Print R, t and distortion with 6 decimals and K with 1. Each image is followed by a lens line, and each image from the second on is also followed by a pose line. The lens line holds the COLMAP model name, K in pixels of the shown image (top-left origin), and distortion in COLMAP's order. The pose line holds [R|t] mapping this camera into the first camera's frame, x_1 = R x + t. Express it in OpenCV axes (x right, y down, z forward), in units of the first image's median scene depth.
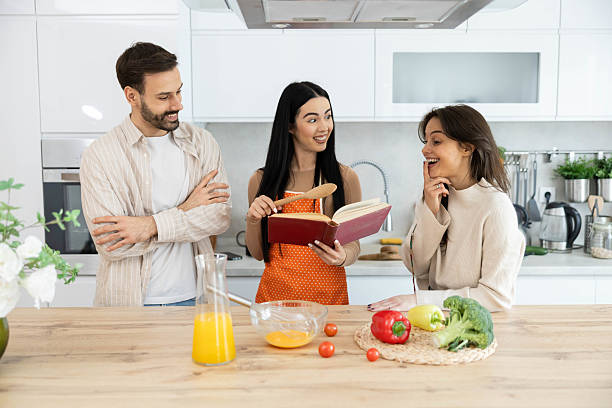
lens RADIAL K [[618.1, 0, 306.0], [0, 618.1, 204.0], [0, 0, 1]] dist [-0.007325, -0.004127]
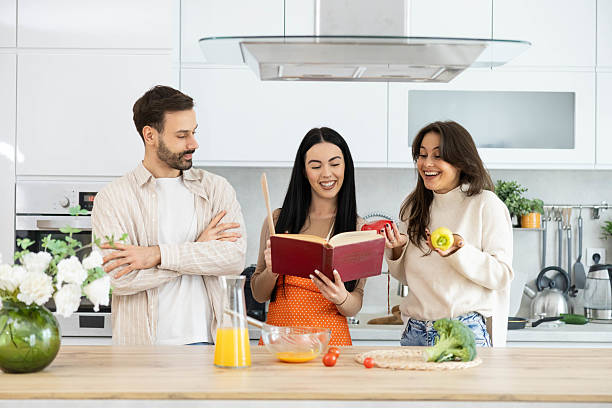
lens RADIAL K [[1106.0, 0, 306.0], [0, 1106.0, 204.0], [0, 0, 1]] dist [-0.020888, 0.045422]
pose [[0.999915, 0.011867, 0.005398, -0.021566], [-0.011240, 0.994481, -0.104317, 0.138493], [-0.006606, 0.104248, 0.994529, -0.925783]]
